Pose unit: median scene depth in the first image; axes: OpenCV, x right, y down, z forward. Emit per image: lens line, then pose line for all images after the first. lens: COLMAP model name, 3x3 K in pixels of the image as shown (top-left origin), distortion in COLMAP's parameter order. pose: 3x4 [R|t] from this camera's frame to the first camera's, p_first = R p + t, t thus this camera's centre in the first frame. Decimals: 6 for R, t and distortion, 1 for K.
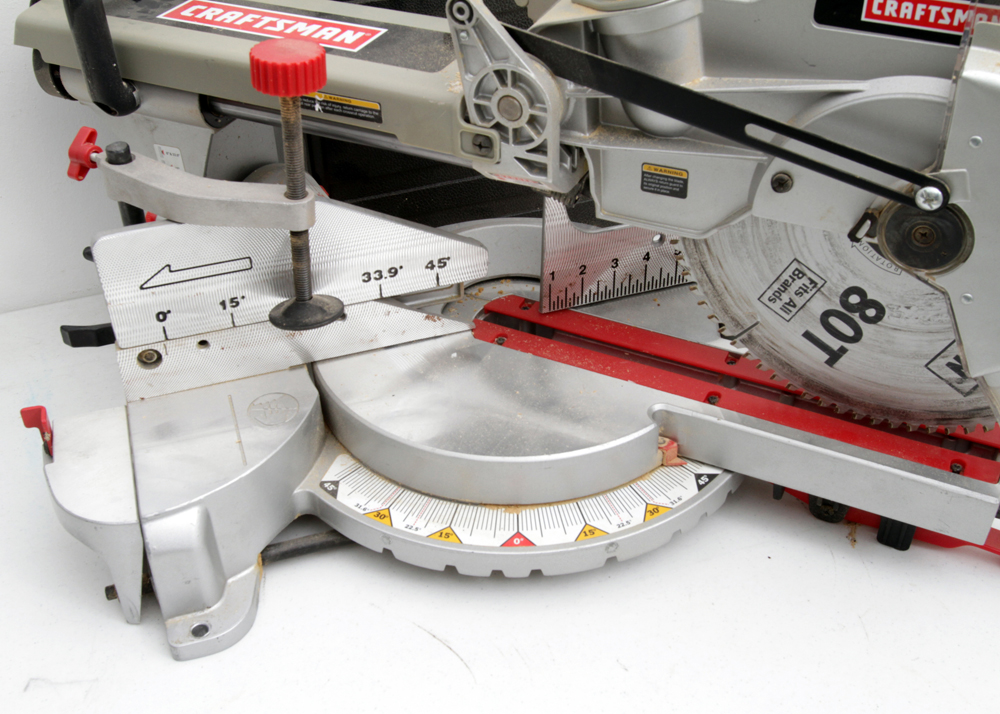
lens RADIAL K [[1138.0, 0, 499.8], [0, 1138.0, 353.5], [0, 0, 1]] dist [-0.055072, 0.000000]
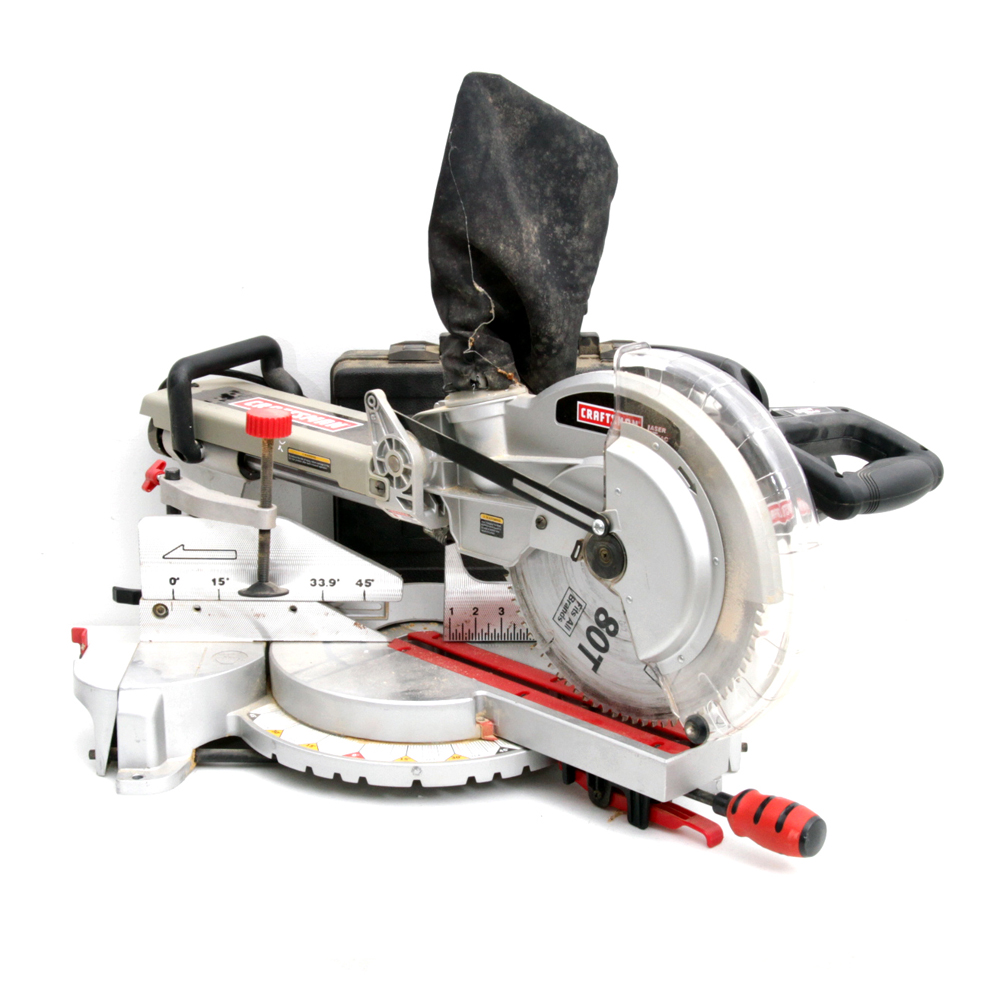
lens RADIAL K [[1818.9, 0, 499.6], [0, 1818.9, 499.3], [0, 0, 1]] dist [-0.106886, 0.000000]
pose [[0.953414, 0.112855, -0.279759, 0.764768], [-0.202900, 0.926172, -0.317862, 0.536677], [0.223233, 0.359817, 0.905924, -1.103734]]
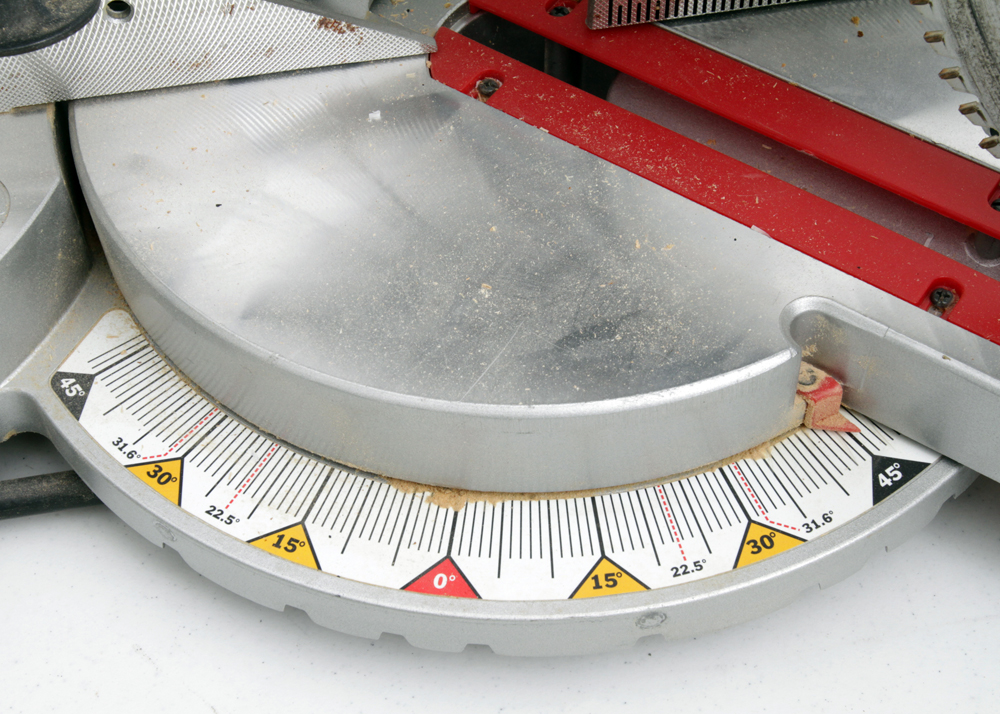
lens RADIAL K [[1621.8, 0, 499.1], [0, 1621.8, 355.8], [0, 0, 1]] dist [-0.012925, 0.000000]
pose [[0.989625, 0.115104, -0.085985, 0.079536], [-0.088723, 0.960323, 0.264403, -0.087123], [0.113007, -0.254031, 0.960572, 0.399677]]
